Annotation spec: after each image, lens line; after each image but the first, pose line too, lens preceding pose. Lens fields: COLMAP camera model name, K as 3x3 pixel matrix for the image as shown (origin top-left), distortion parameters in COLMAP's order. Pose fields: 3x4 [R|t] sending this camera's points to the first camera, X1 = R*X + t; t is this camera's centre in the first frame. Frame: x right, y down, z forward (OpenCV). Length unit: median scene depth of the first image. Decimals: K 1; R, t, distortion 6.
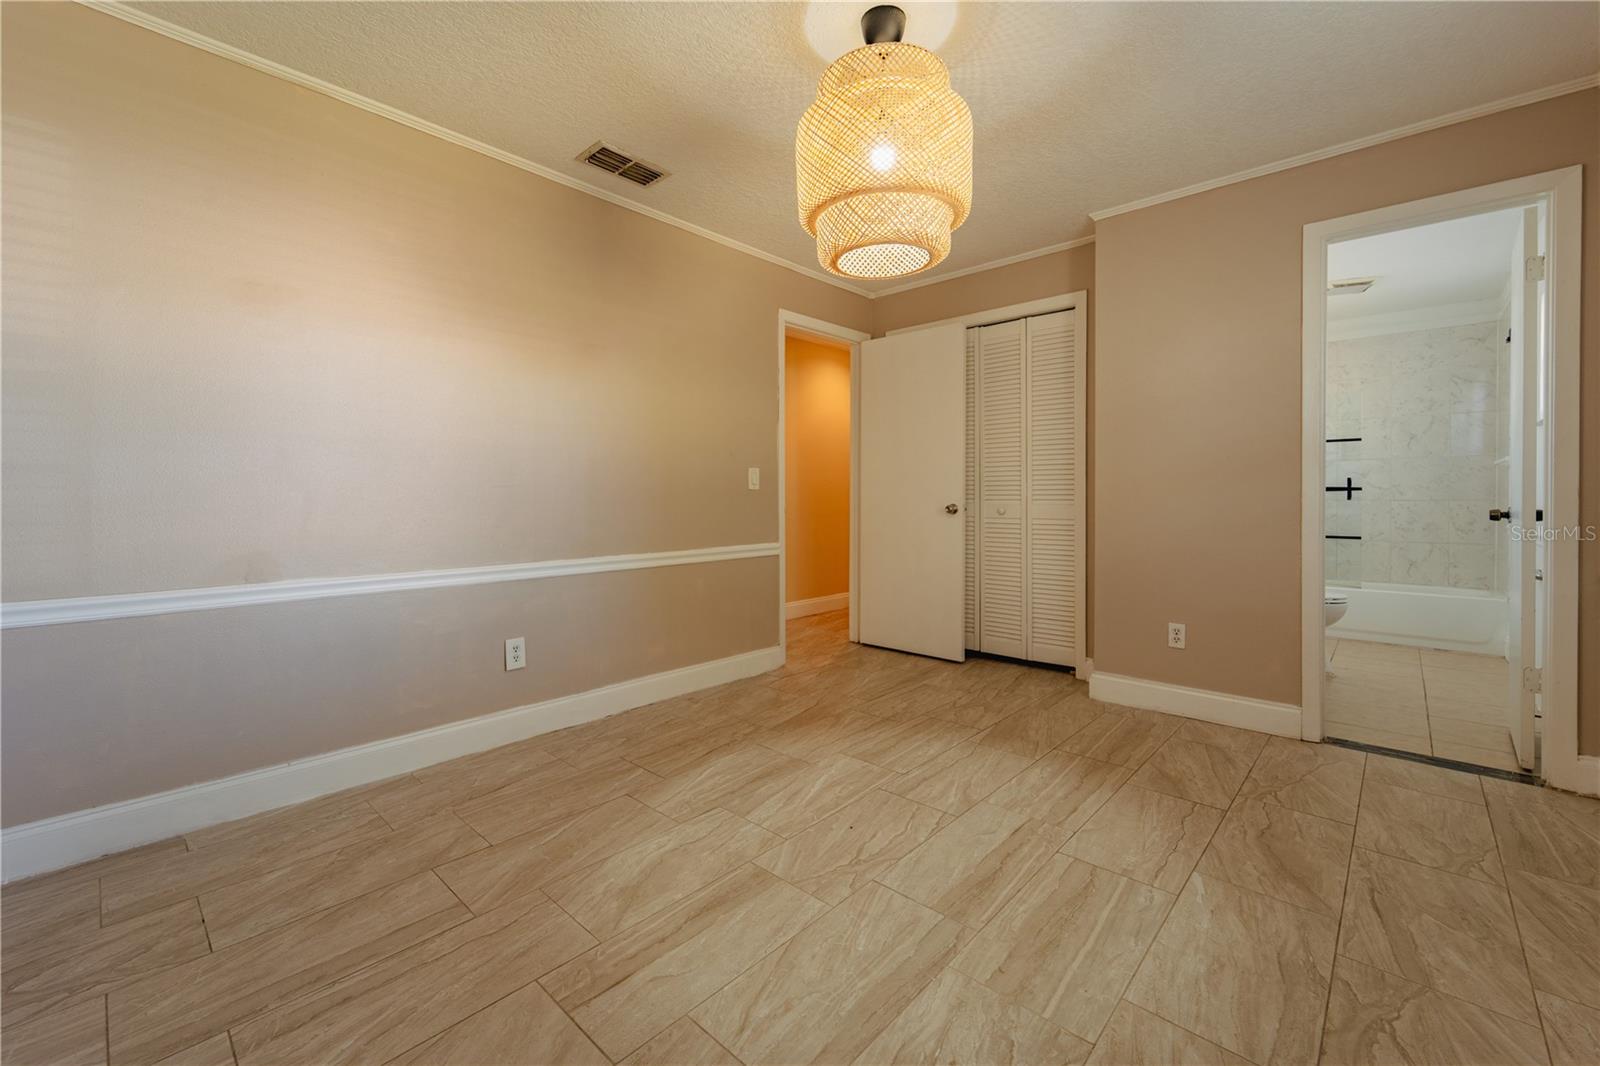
lens RADIAL K [[652.7, 0, 799.6], [0, 652.7, 511.2], [0, 0, 1]] dist [0.000641, -0.000127]
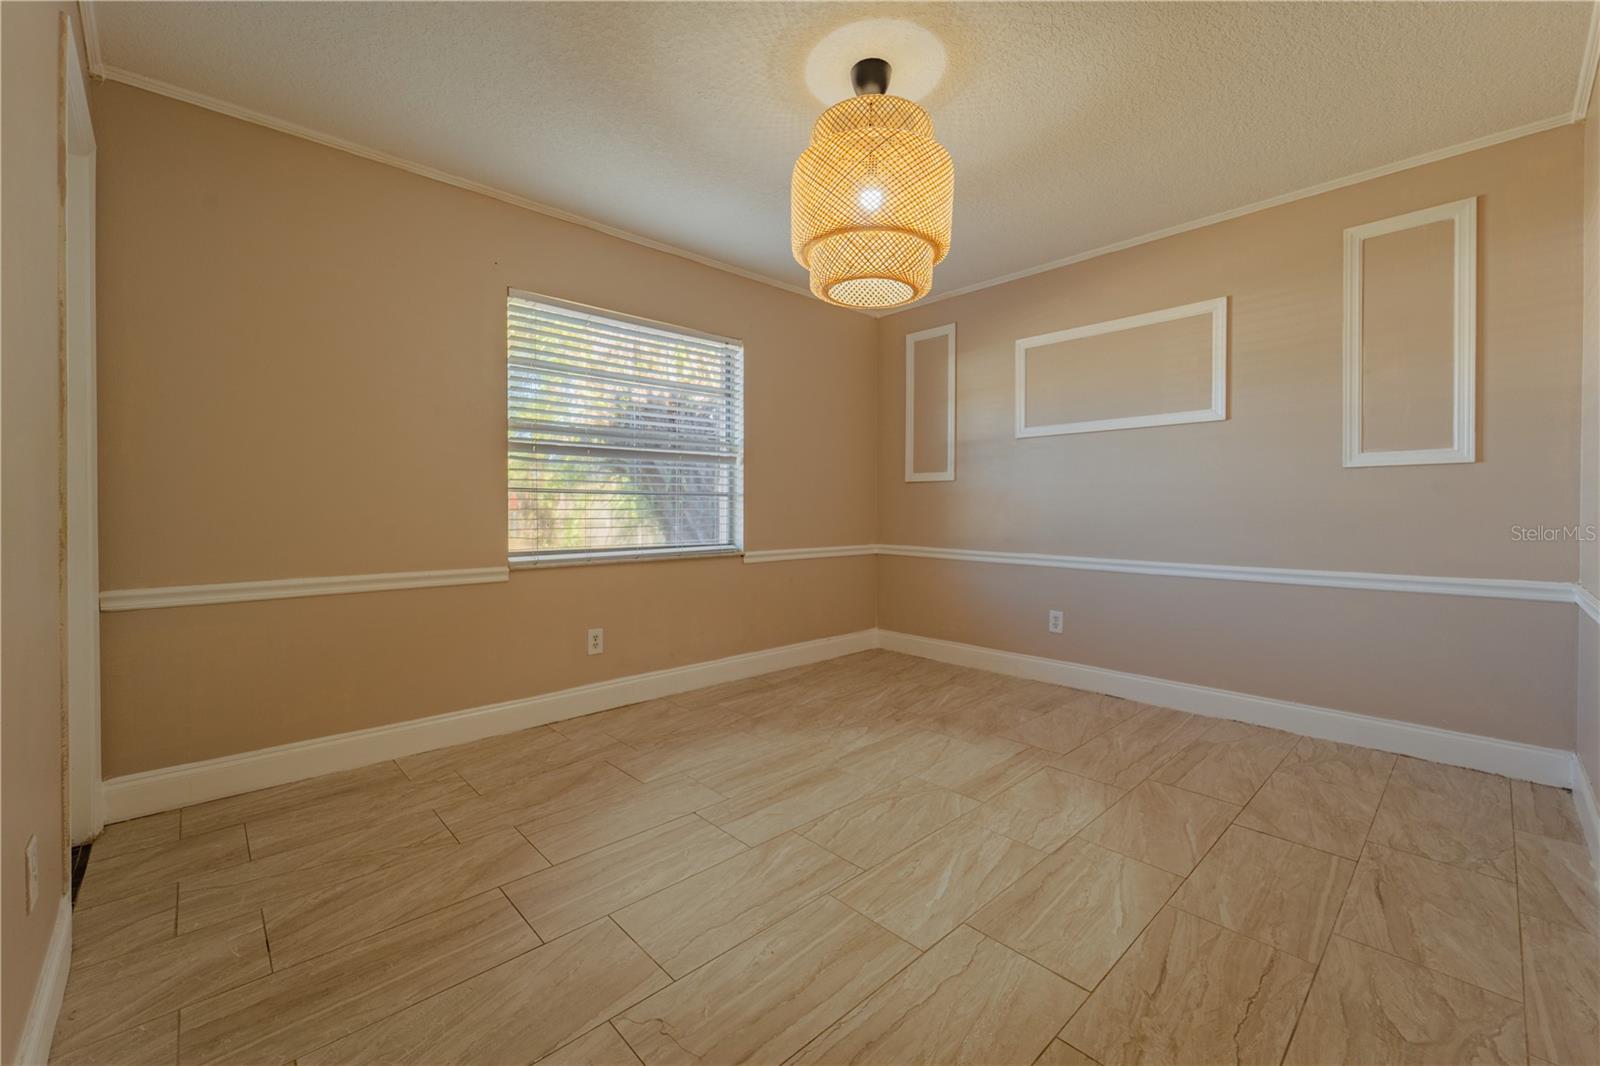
lens RADIAL K [[652.7, 0, 799.6], [0, 652.7, 511.2], [0, 0, 1]] dist [0.000641, -0.000127]
pose [[-0.997557, 0.002531, 0.069816, 0.173913], [0.004194, 0.999711, 0.023684, -0.039053], [-0.069736, 0.023919, -0.997279, 2.142881]]
